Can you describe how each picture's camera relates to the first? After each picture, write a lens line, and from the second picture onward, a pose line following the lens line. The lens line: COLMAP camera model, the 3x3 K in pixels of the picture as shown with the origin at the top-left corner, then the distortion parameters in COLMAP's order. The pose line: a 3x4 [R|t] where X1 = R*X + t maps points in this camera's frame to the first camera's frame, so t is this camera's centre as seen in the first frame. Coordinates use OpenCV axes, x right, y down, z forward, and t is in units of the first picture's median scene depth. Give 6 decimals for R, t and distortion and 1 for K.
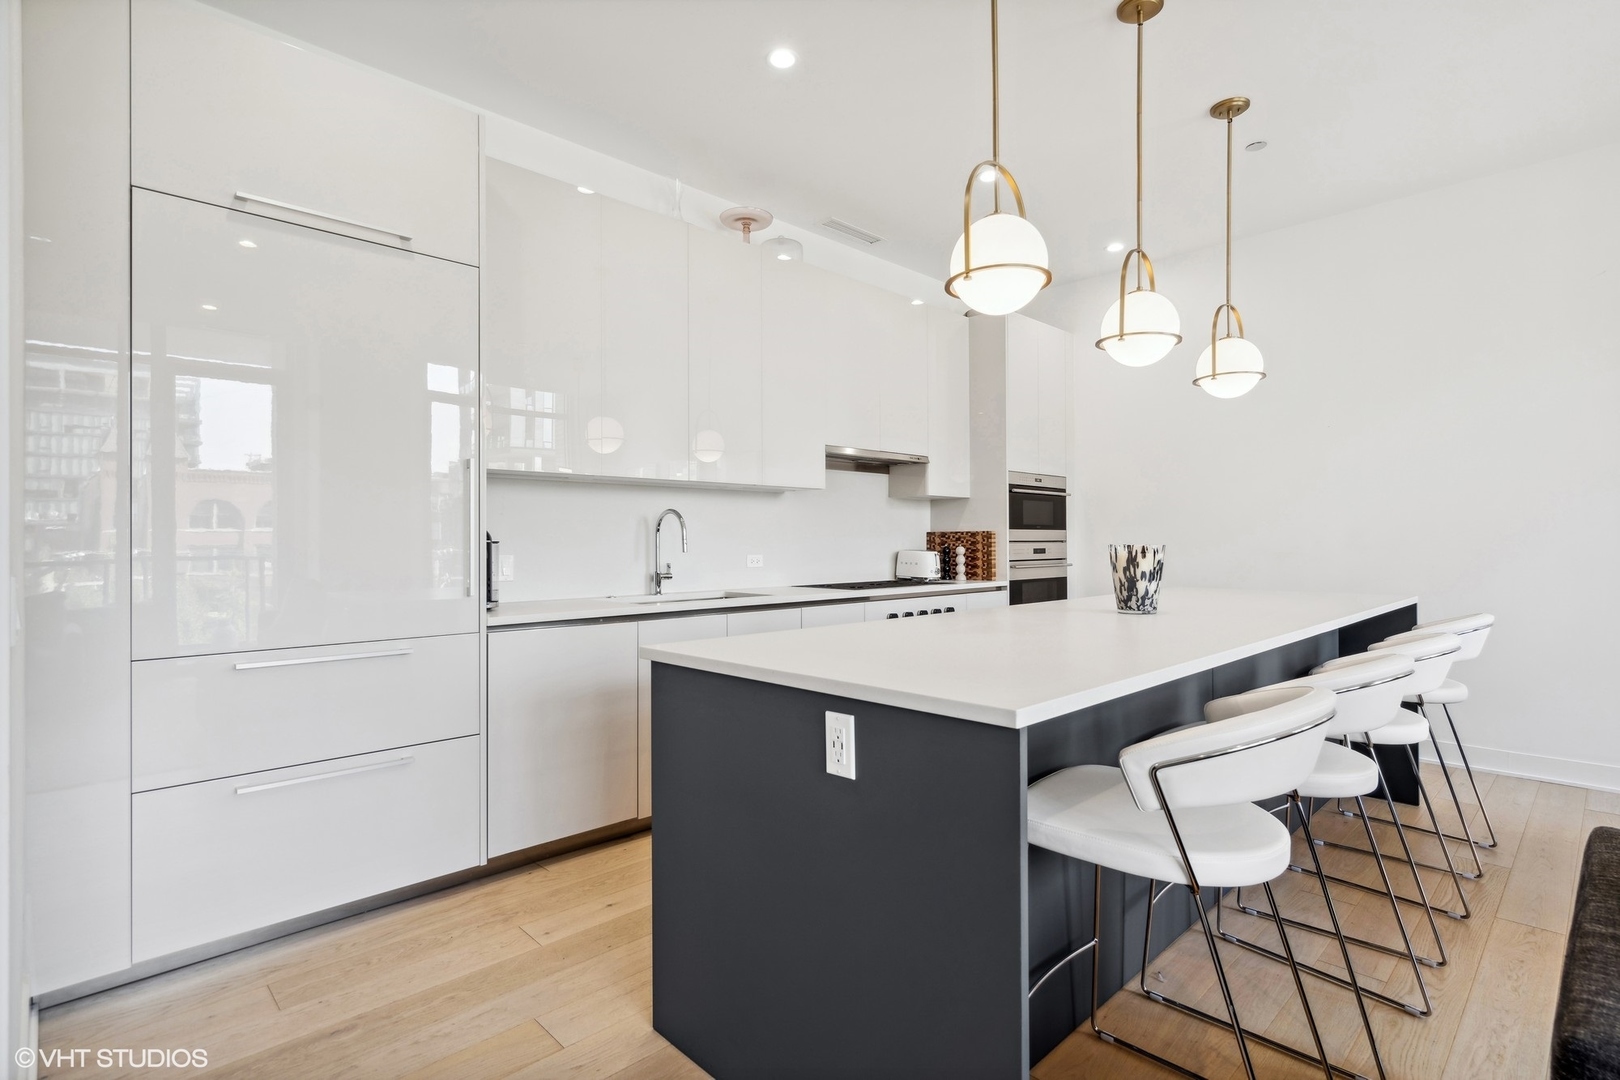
lens RADIAL K [[796.8, 0, 824.6], [0, 796.8, 538.6], [0, 0, 1]] dist [0.003126, 0.000712]
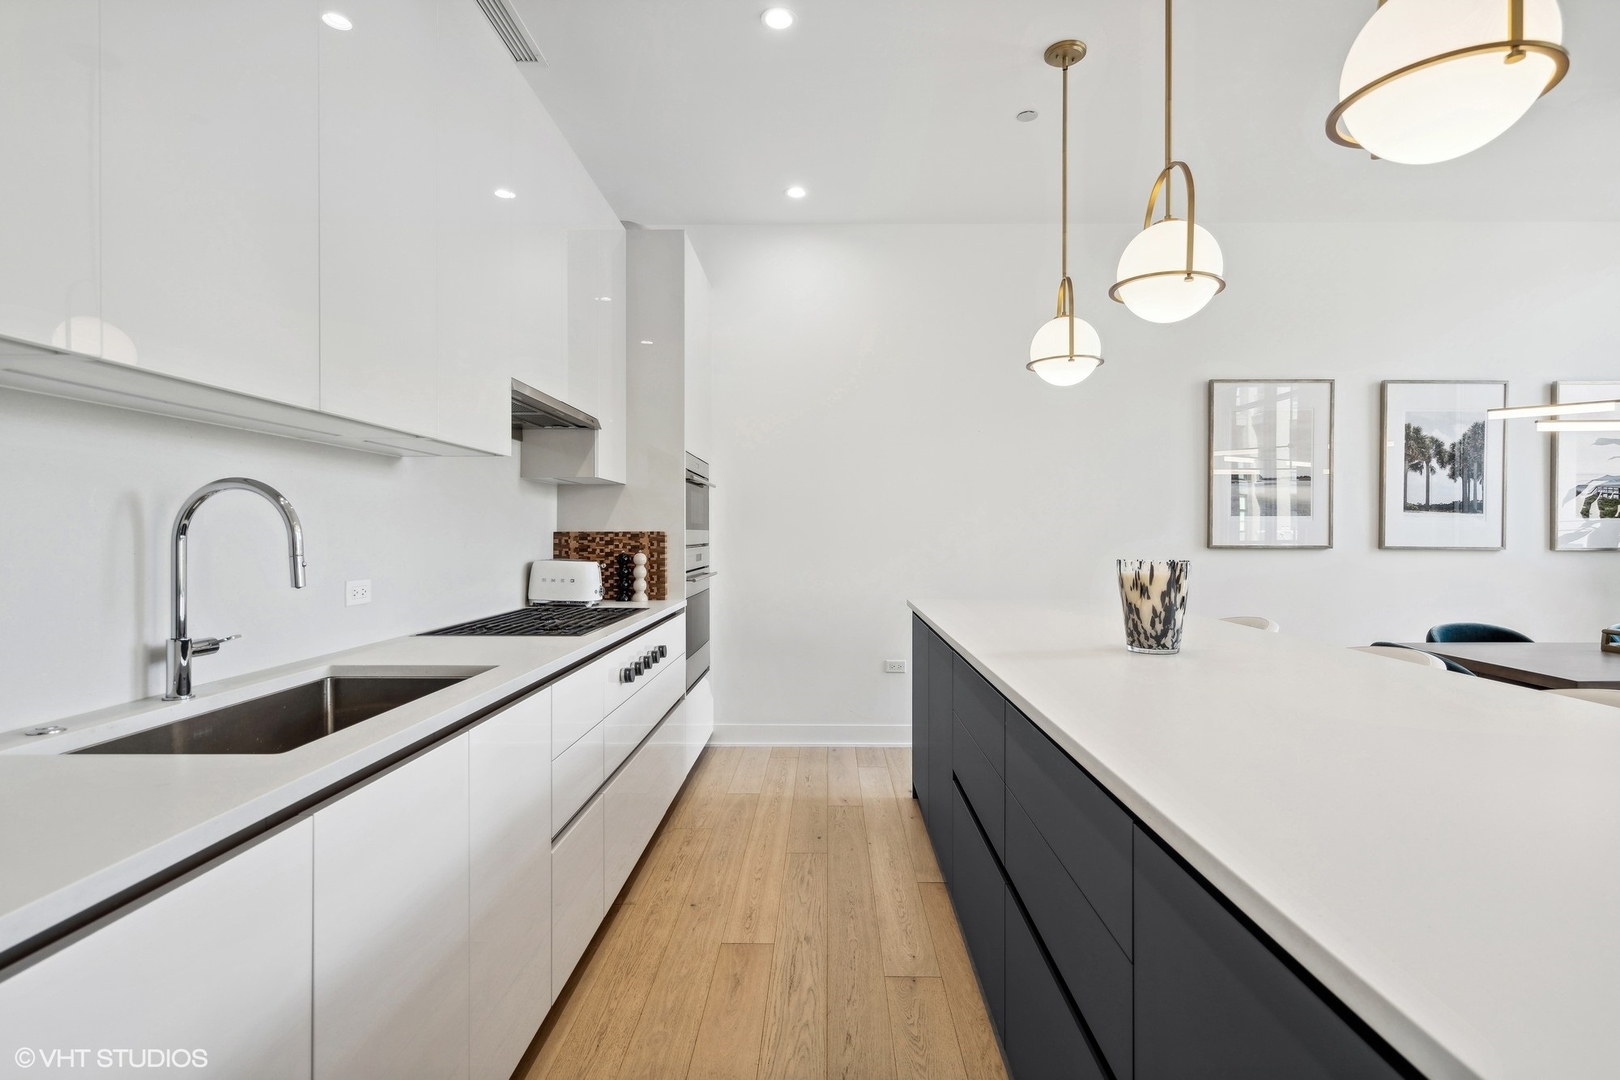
lens RADIAL K [[796.8, 0, 824.6], [0, 796.8, 538.6], [0, 0, 1]] dist [0.003126, 0.000712]
pose [[0.710259, 0.000317, 0.703940, -0.198844], [-0.006175, 0.999964, 0.005781, -0.008343], [-0.703913, -0.008453, 0.710236, 0.384647]]
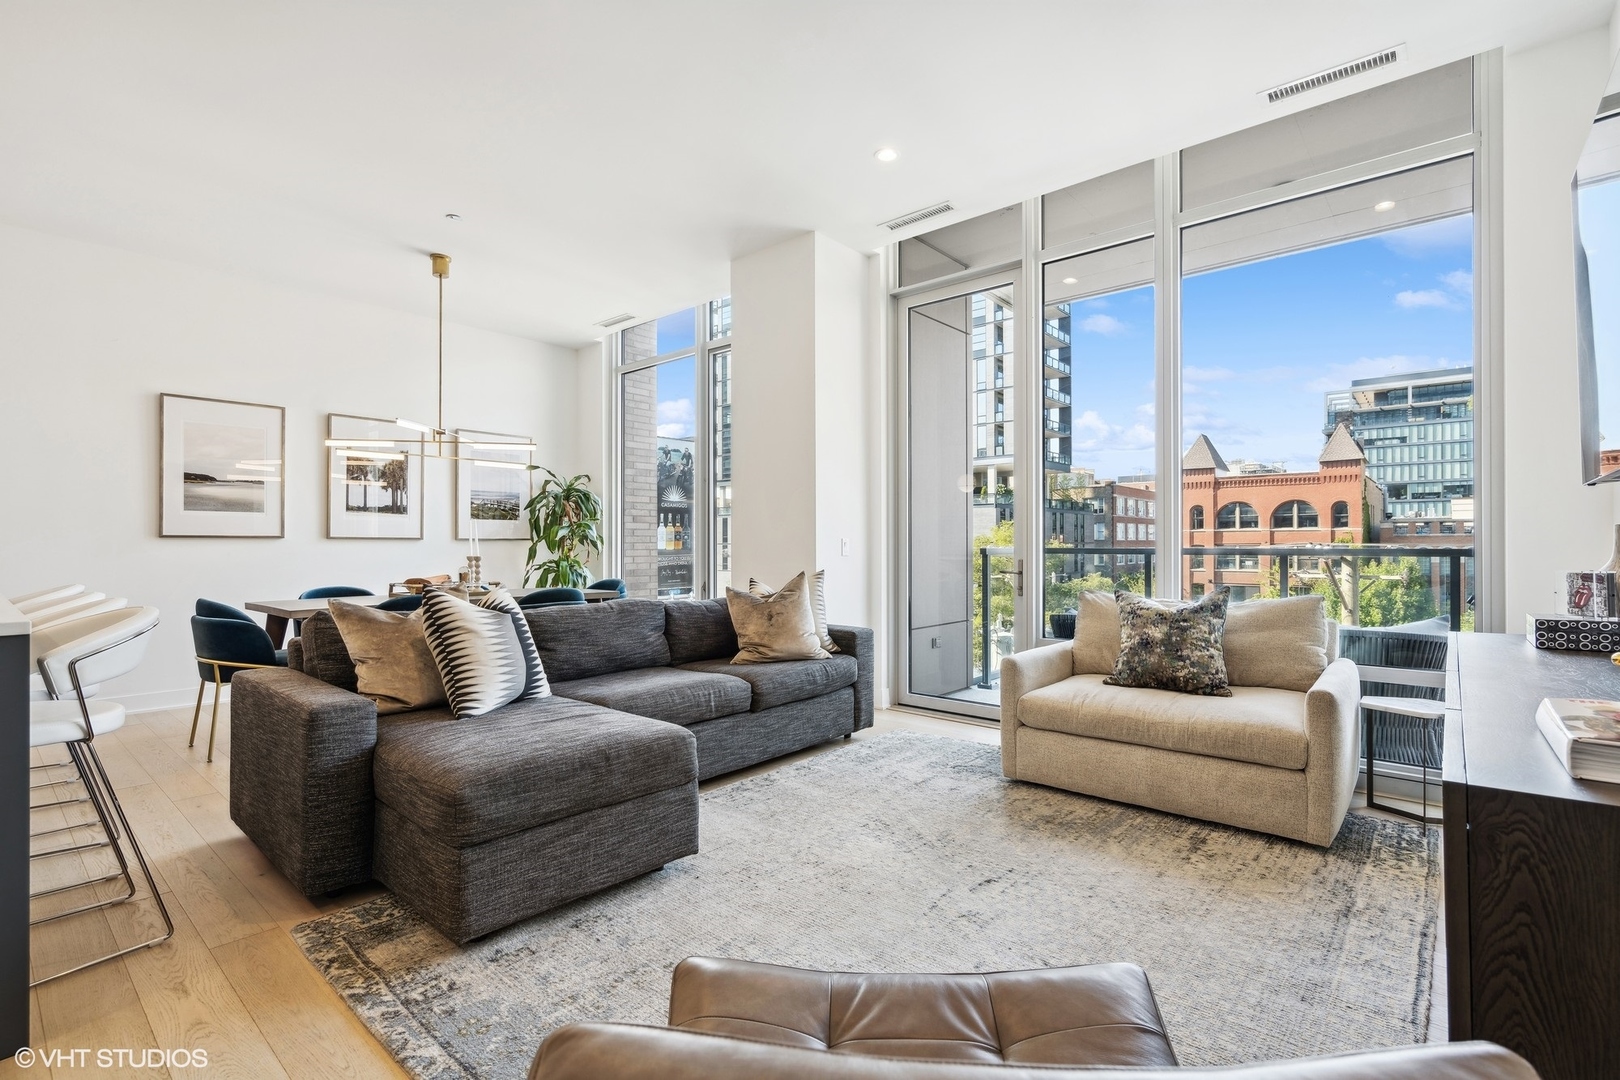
lens RADIAL K [[743.6, 0, 807.6], [0, 743.6, 540.6], [0, 0, 1]] dist [-0.002220, 0.000199]
pose [[-0.072363, 0.009599, 0.997332, -0.285691], [0.000647, 0.999954, -0.009577, 0.018714], [-0.997378, -0.000047, -0.072366, -0.061634]]
